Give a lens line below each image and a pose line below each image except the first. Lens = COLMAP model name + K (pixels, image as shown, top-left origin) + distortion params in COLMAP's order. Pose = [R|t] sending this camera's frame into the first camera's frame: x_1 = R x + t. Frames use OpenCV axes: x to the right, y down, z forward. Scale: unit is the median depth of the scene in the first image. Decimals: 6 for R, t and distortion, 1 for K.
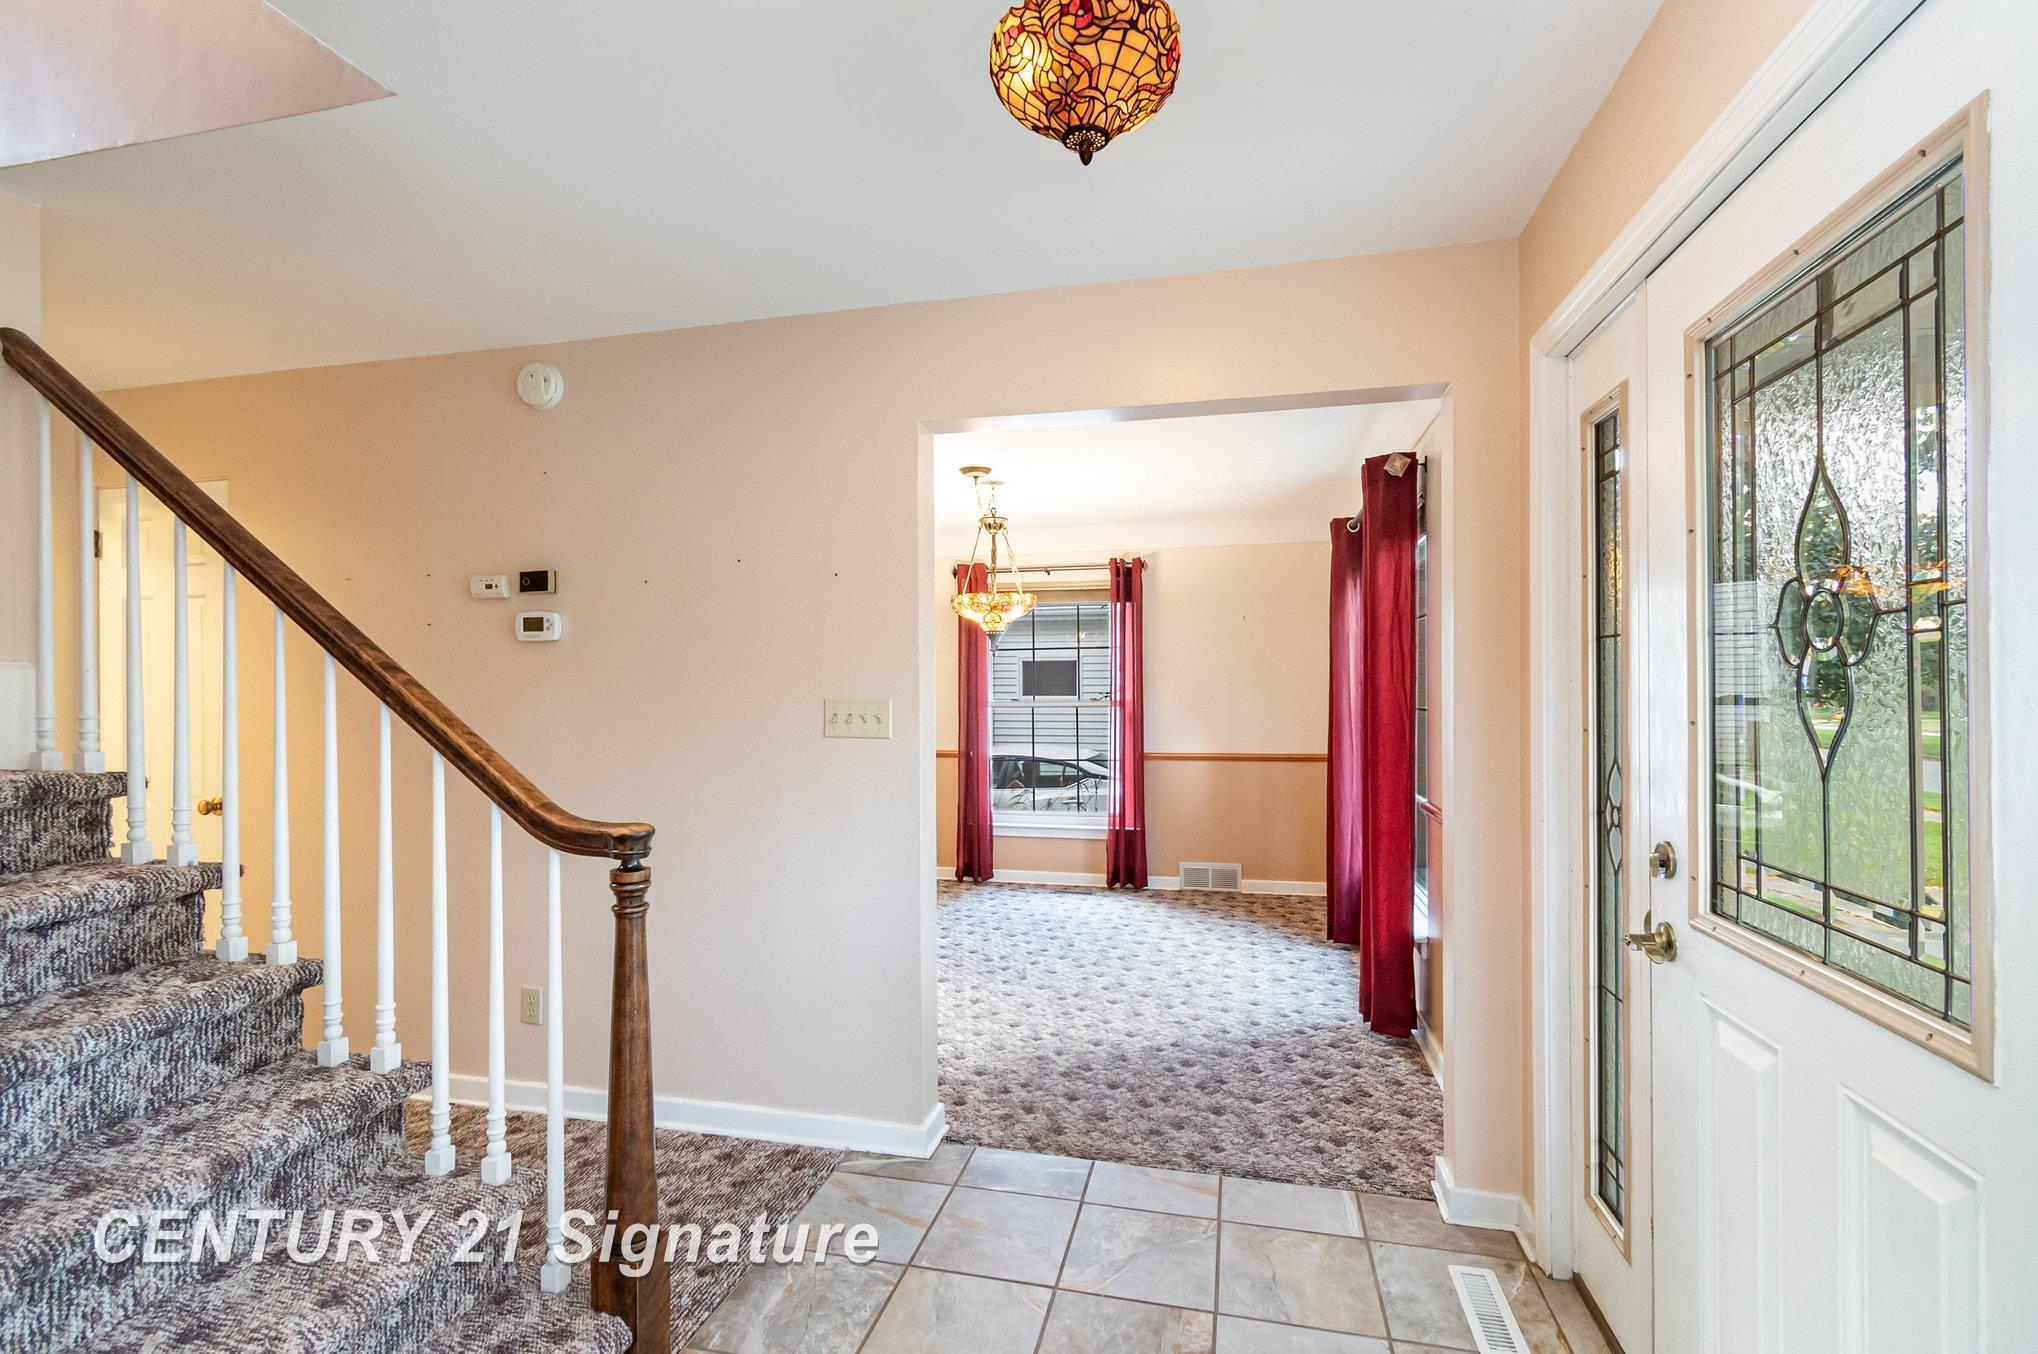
lens RADIAL K [[917.5, 0, 1015.9], [0, 917.5, 687.2], [0, 0, 1]] dist [0.003512, -0.000024]
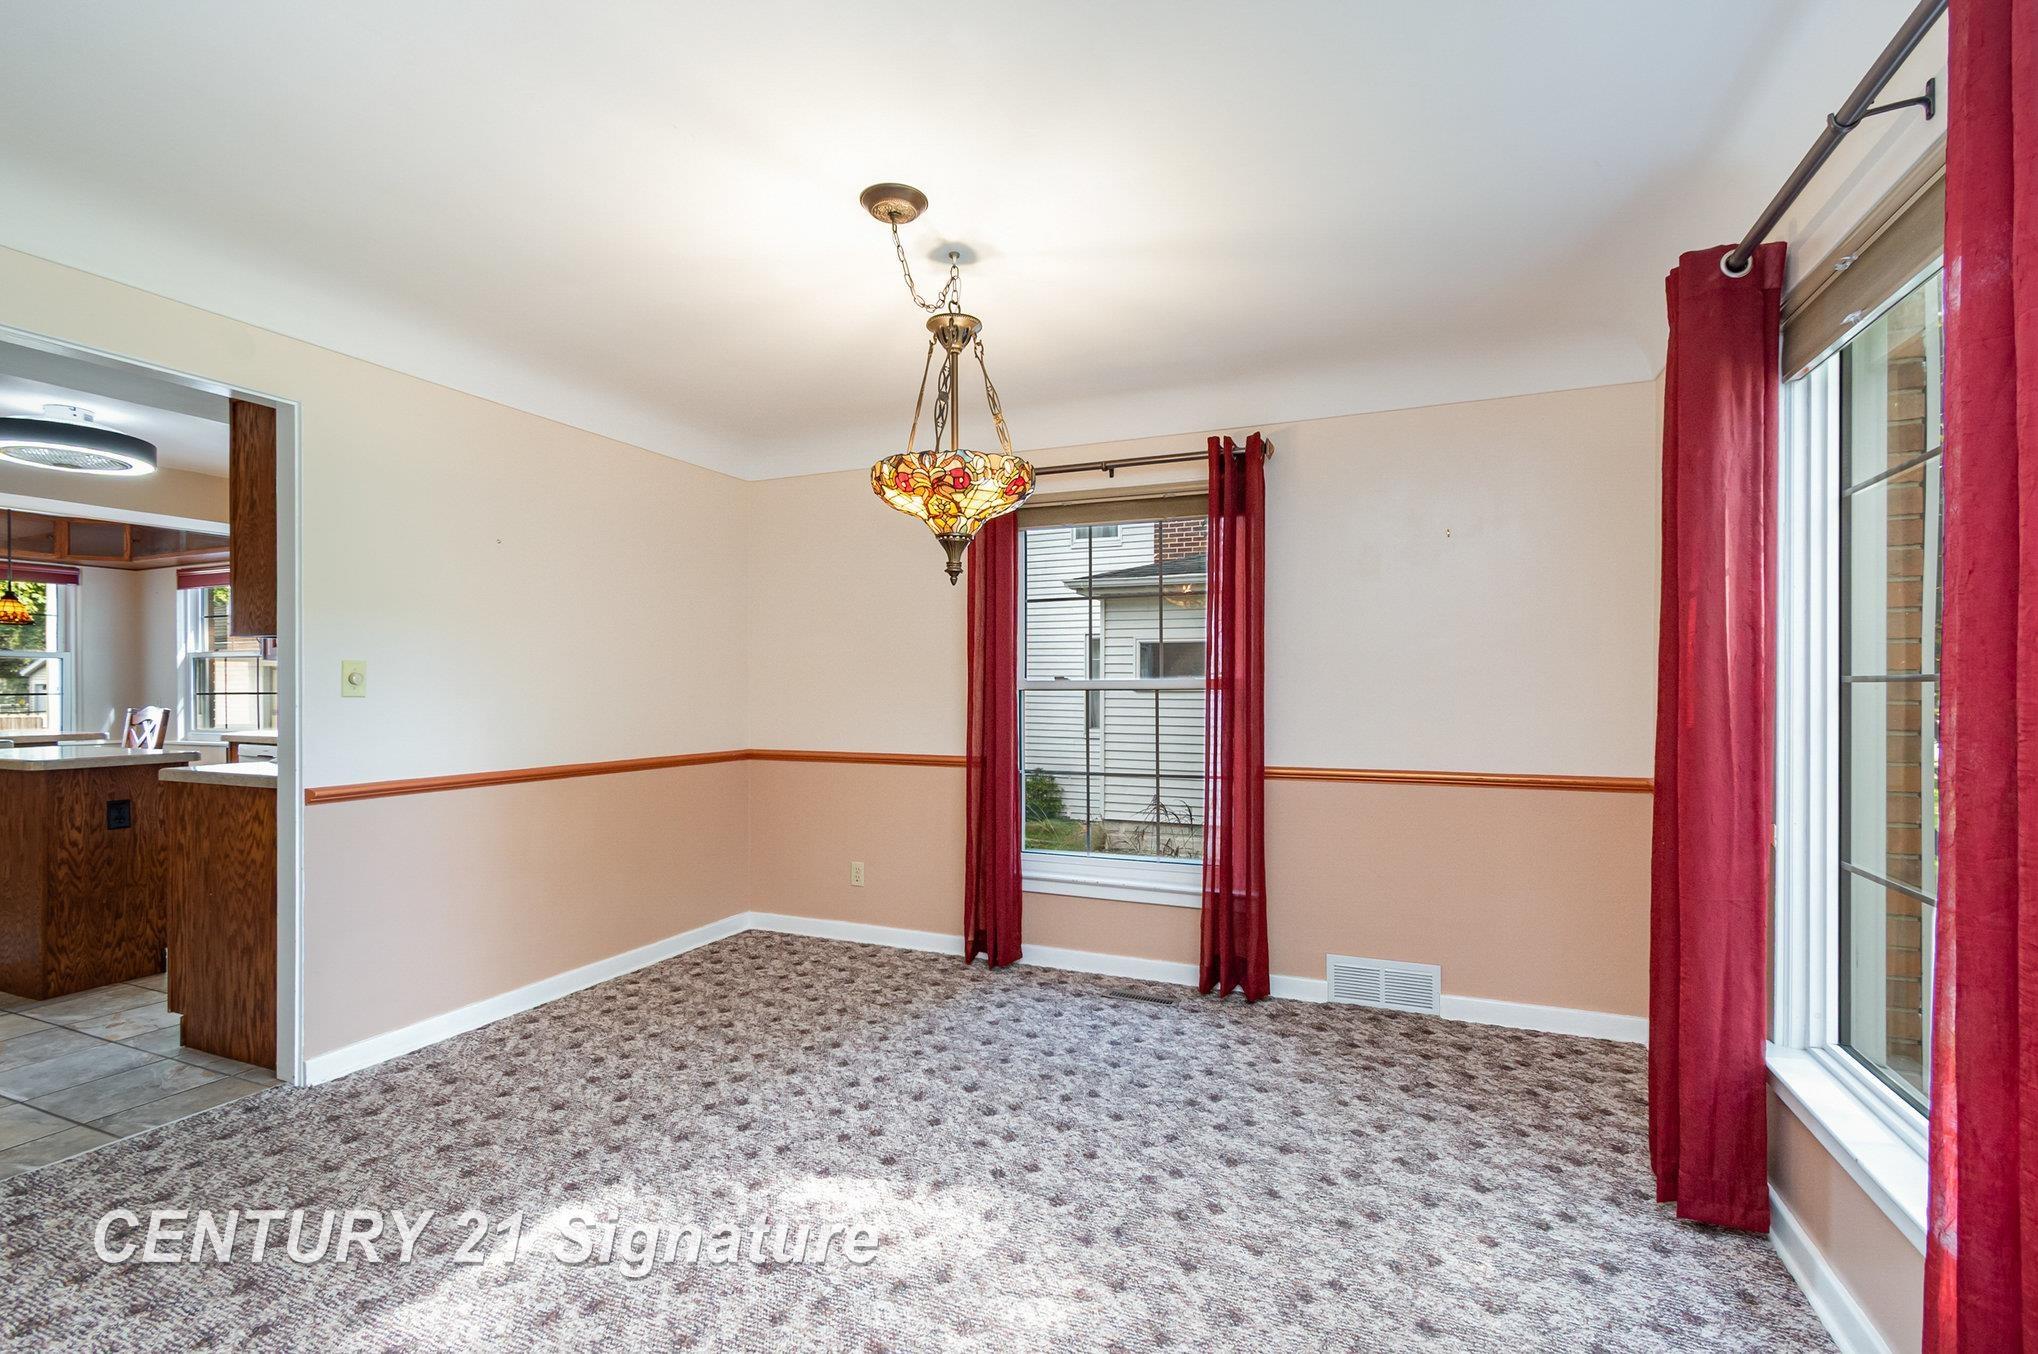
lens RADIAL K [[917.5, 0, 1023.4], [0, 917.5, 685.1], [0, 0, 1]] dist [0.003512, -0.000024]
pose [[0.986654, 0.004334, -0.162775, 0.092384], [-0.003925, 0.999988, 0.002829, 0.021020], [0.162785, -0.002152, 0.986659, 0.442560]]
